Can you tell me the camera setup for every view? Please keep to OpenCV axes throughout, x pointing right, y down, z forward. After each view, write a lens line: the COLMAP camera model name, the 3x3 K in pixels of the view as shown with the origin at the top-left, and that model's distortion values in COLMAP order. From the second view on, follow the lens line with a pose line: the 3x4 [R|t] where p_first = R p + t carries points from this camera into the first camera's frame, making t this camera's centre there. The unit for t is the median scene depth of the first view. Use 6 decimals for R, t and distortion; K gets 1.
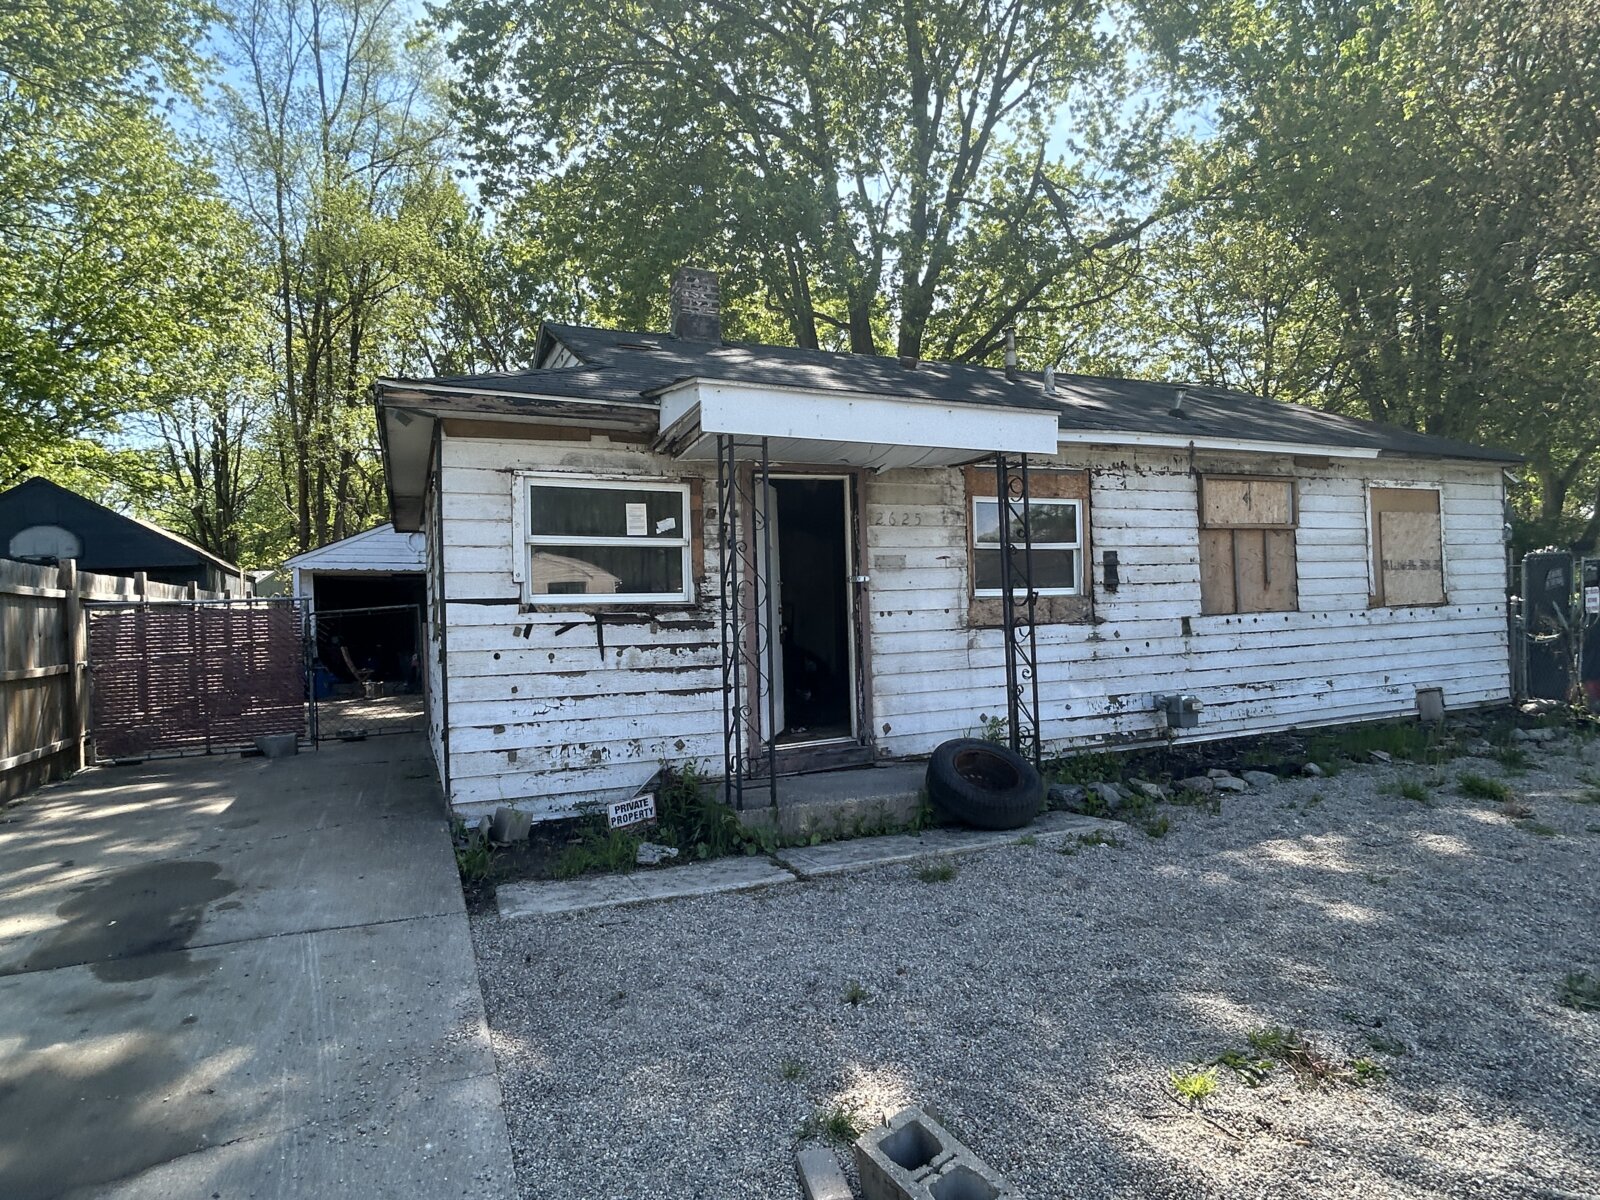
lens RADIAL K [[899.0, 0, 800.9], [0, 899.0, 596.2], [0, 0, 1]] dist [-0.001042, -0.000211]
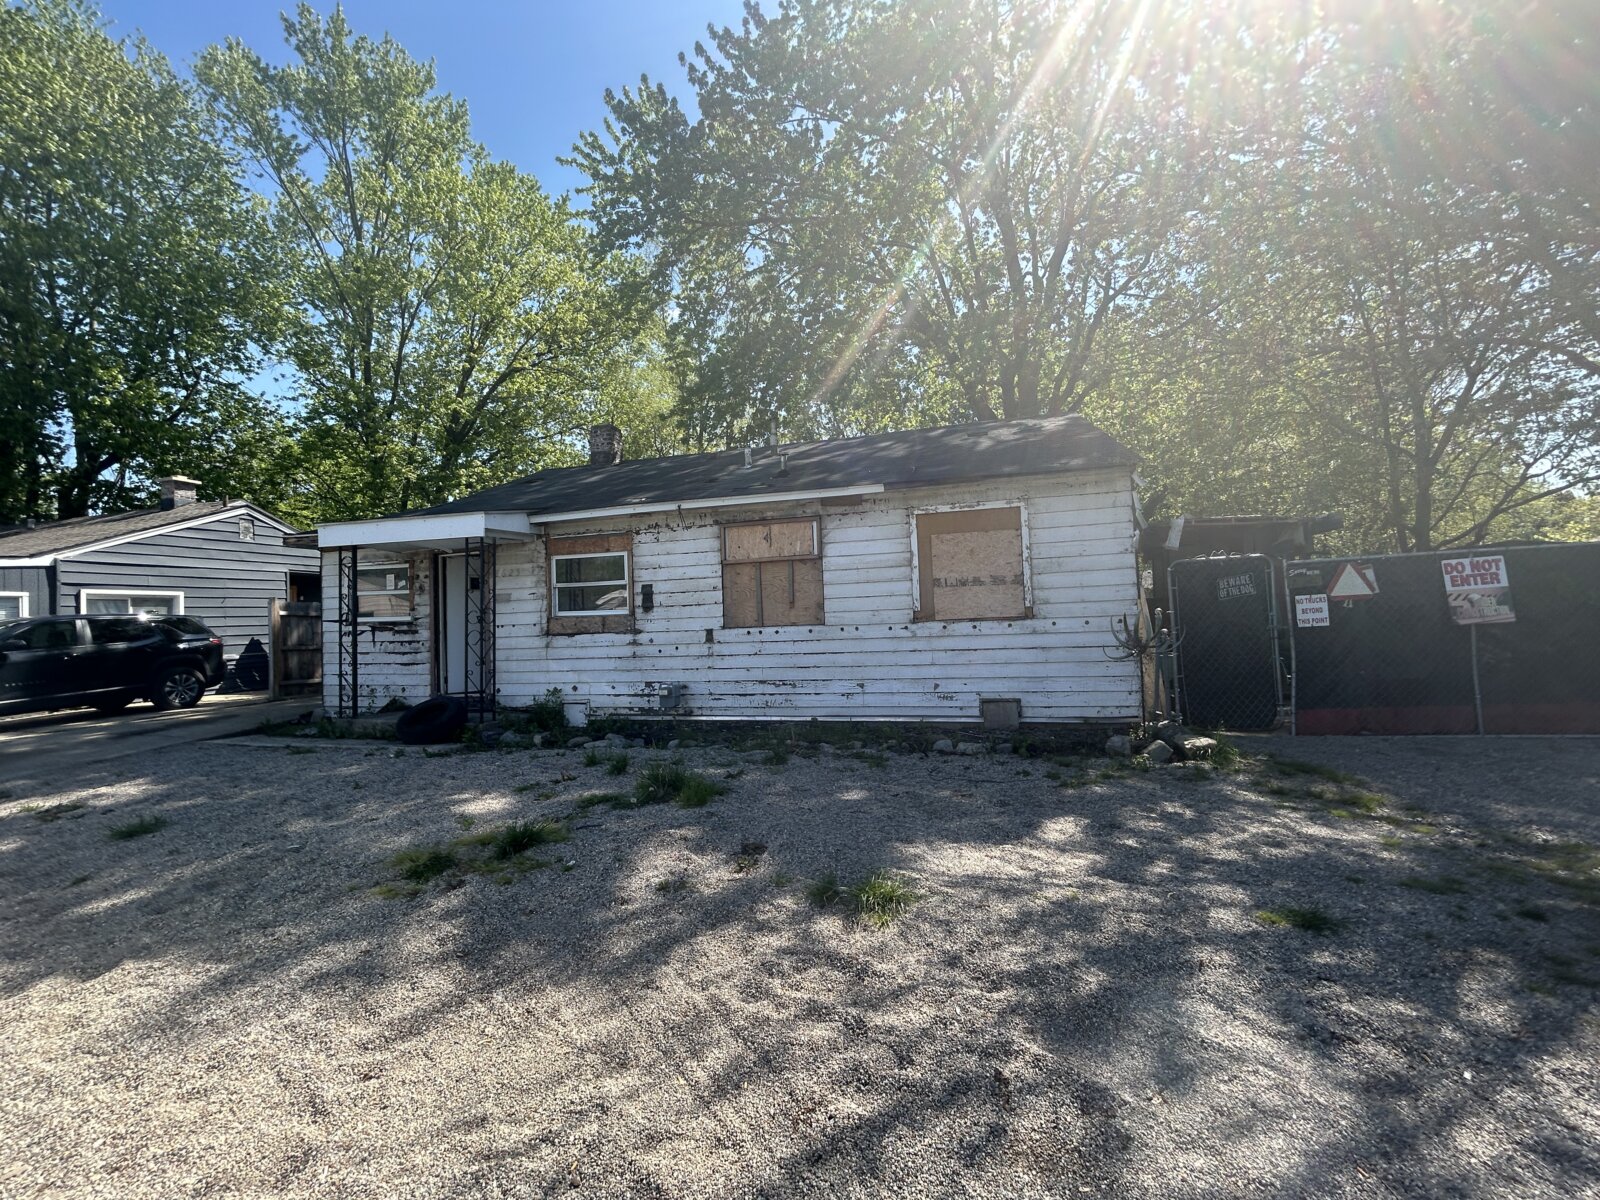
lens RADIAL K [[645.3, 0, 795.3], [0, 645.3, 595.4], [0, 0, 1]] dist [0.001889, -0.001145]
pose [[0.778432, -0.019229, -0.627435, 1.138976], [0.017825, 0.999805, -0.008527, -0.017617], [0.627476, -0.004547, 0.778623, 0.306943]]
